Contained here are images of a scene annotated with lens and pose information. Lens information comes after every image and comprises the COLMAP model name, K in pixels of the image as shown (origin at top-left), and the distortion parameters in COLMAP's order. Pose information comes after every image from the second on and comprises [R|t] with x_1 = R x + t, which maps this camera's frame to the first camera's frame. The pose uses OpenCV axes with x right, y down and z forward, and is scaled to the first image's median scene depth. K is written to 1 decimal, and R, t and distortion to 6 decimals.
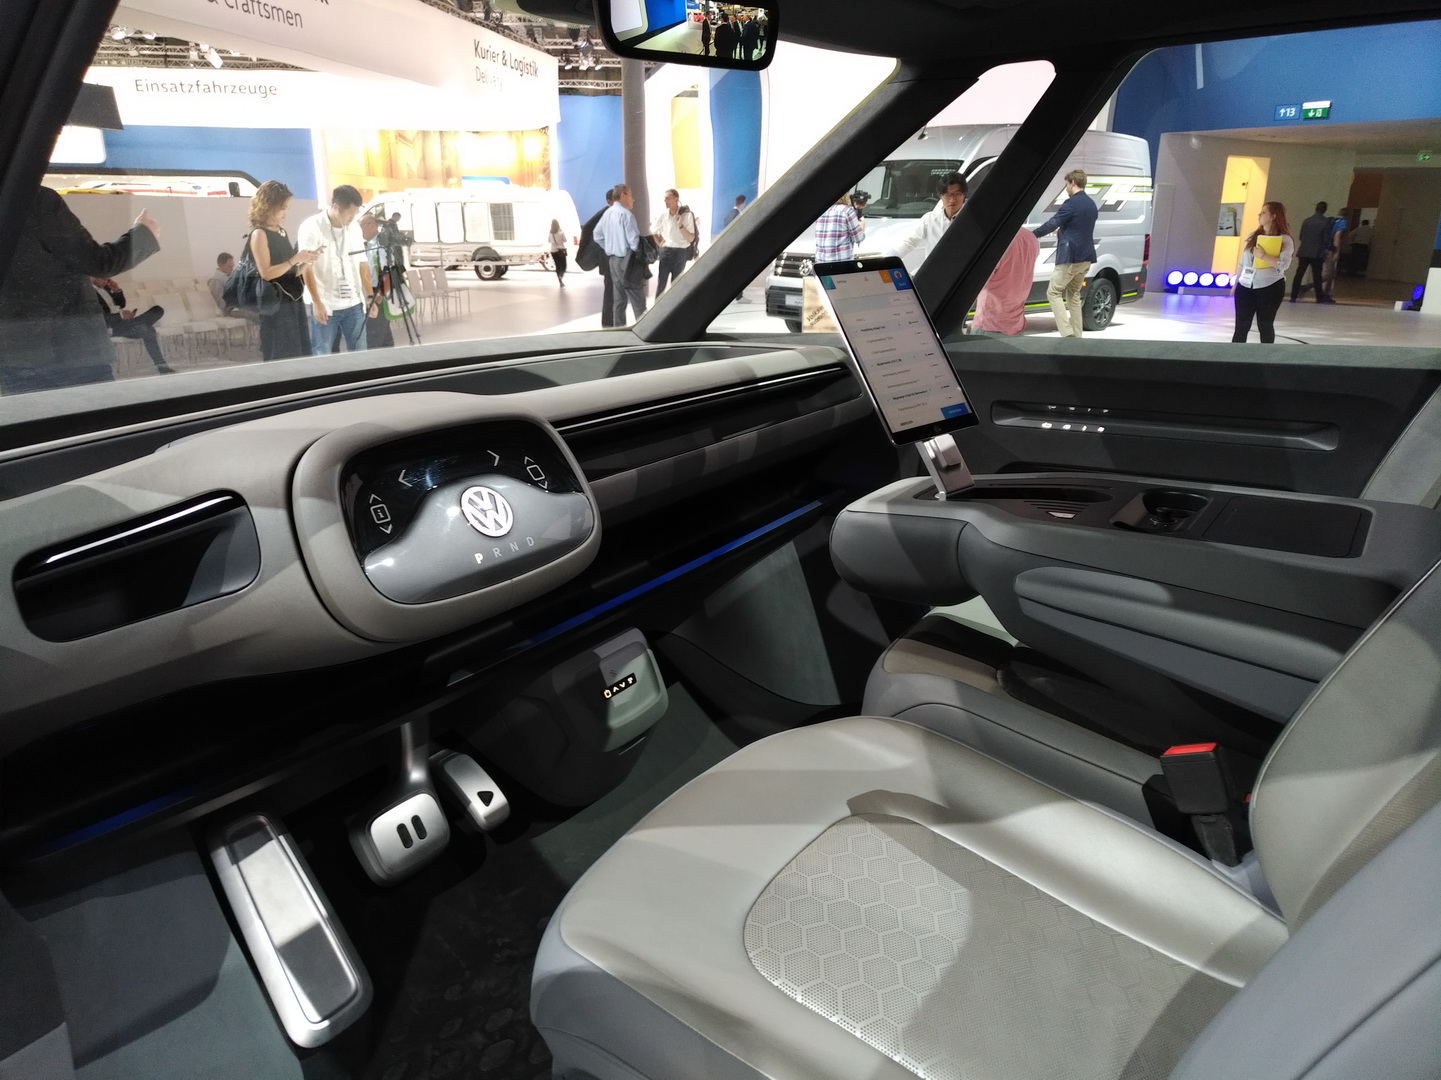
lens RADIAL K [[1055.3, 0, 719.9], [0, 1055.3, 543.0], [0, 0, 1]] dist [0.008210, 0.012540]
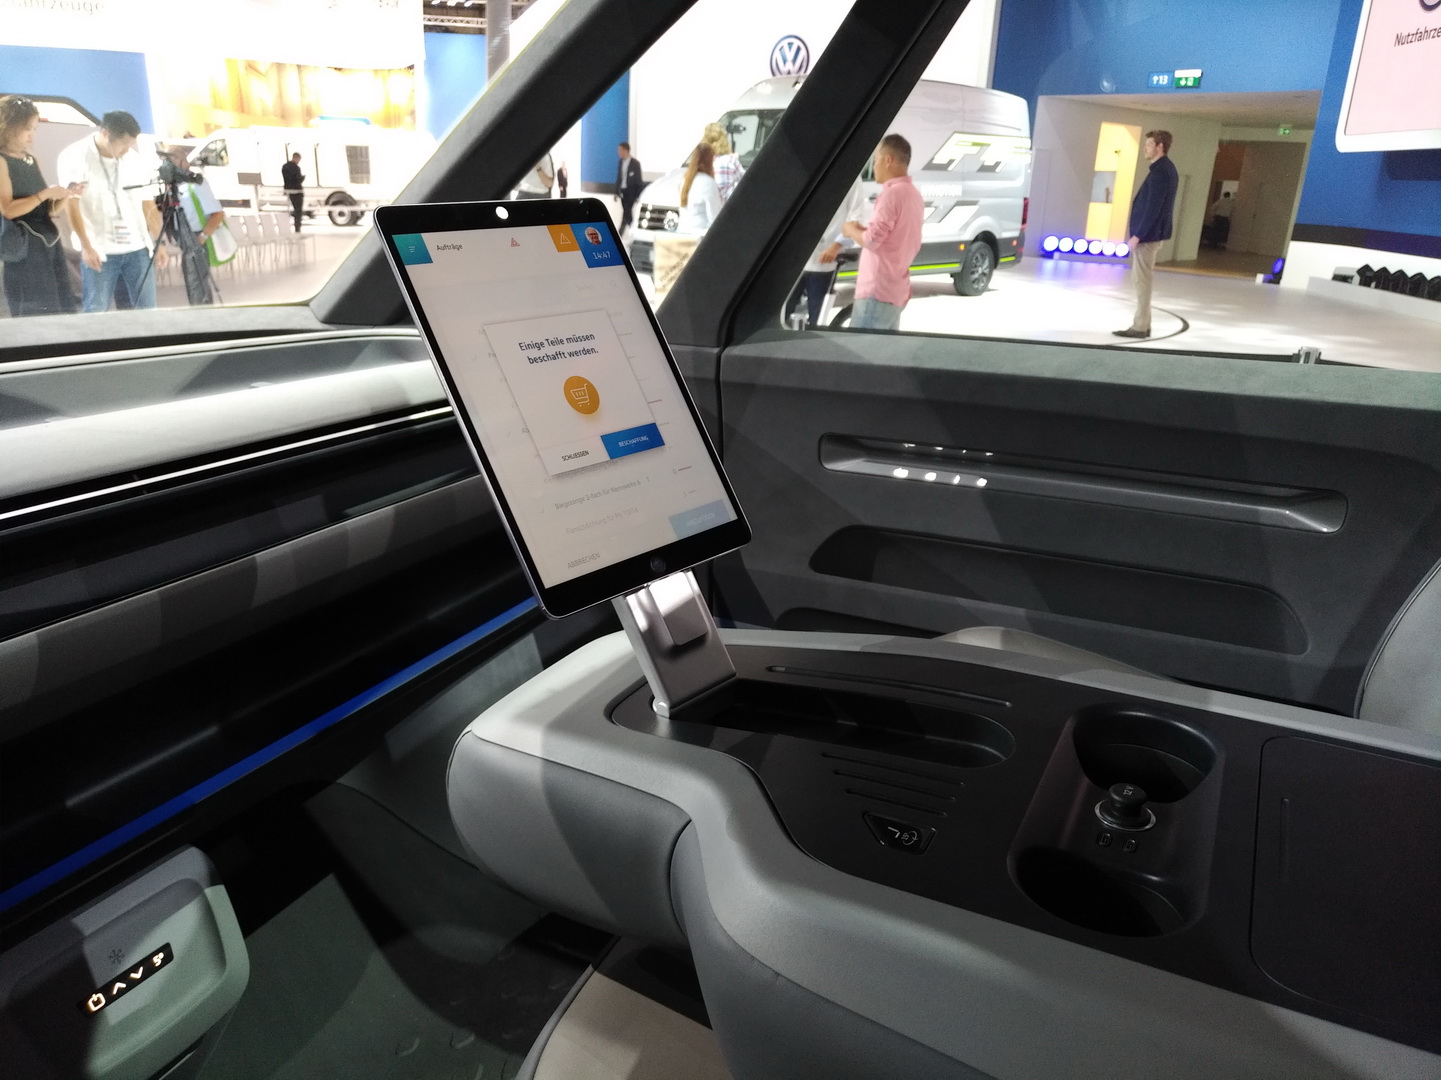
lens RADIAL K [[1072.6, 0, 712.2], [0, 1072.6, 537.6], [0, 0, 1]] dist [-0.013111, 0.028708]
pose [[0.994555, -0.001955, 0.104191, 0.145784], [-0.001413, 0.999479, 0.032239, -0.109480], [-0.104200, -0.032211, 0.994035, 0.417026]]
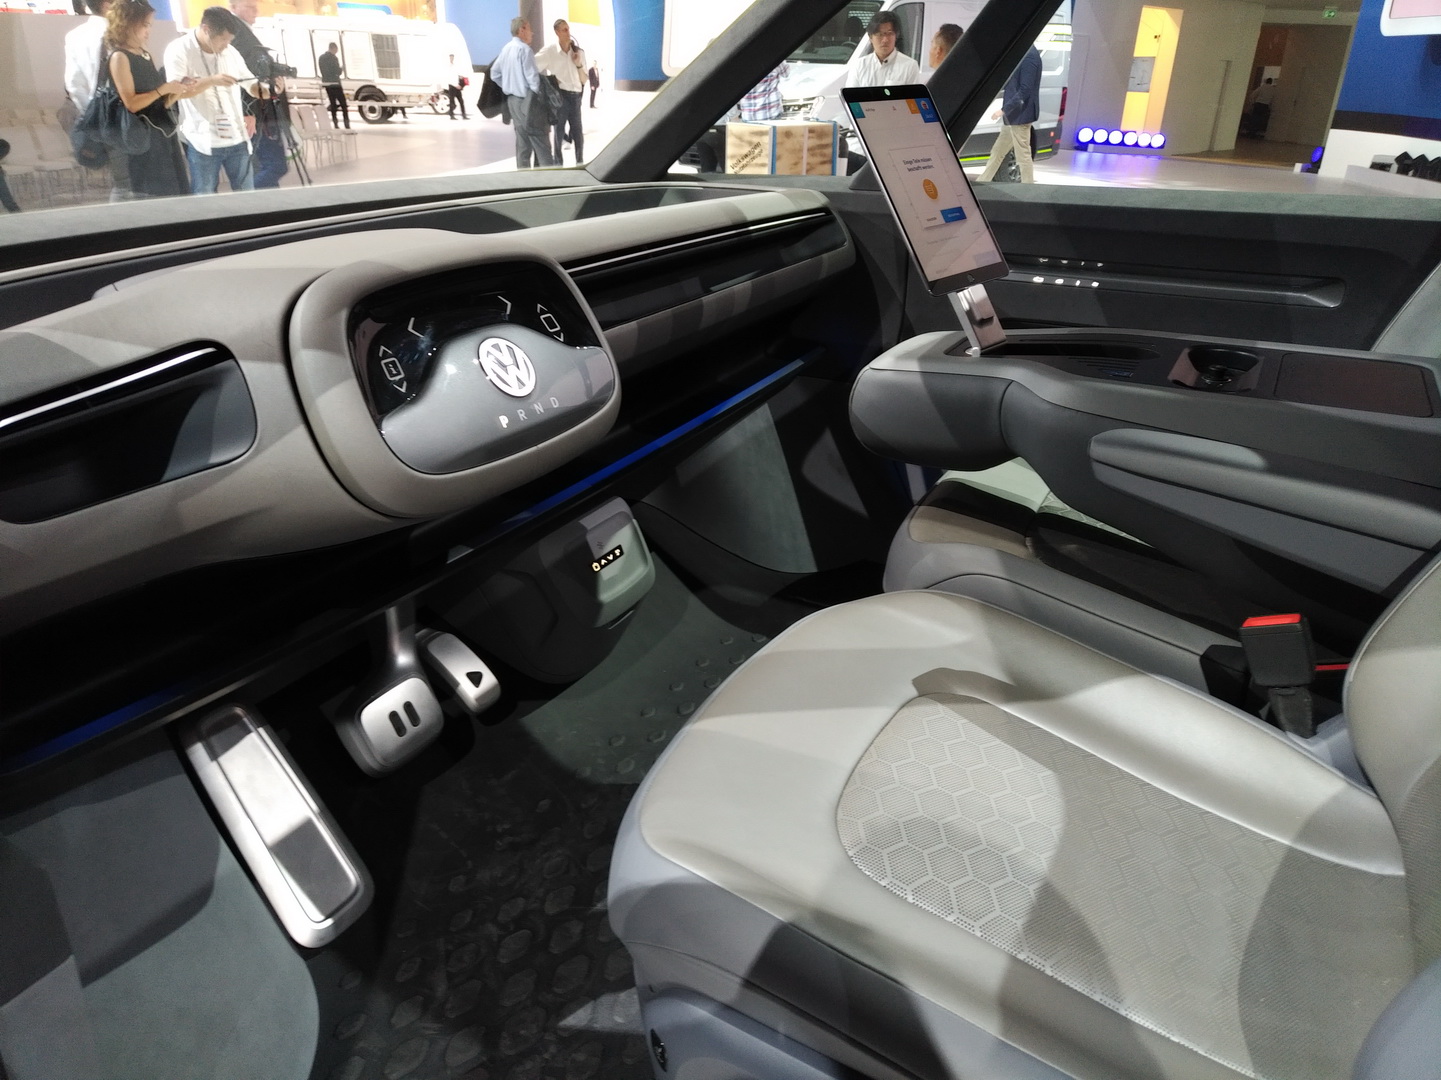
lens RADIAL K [[1055.3, 0, 719.9], [0, 1055.3, 543.0], [0, 0, 1]] dist [0.008210, 0.012540]
pose [[0.995889, -0.013547, 0.089565, -0.078233], [0.001913, 0.991678, 0.128727, 0.001273], [-0.090563, -0.128026, 0.987627, 0.064730]]
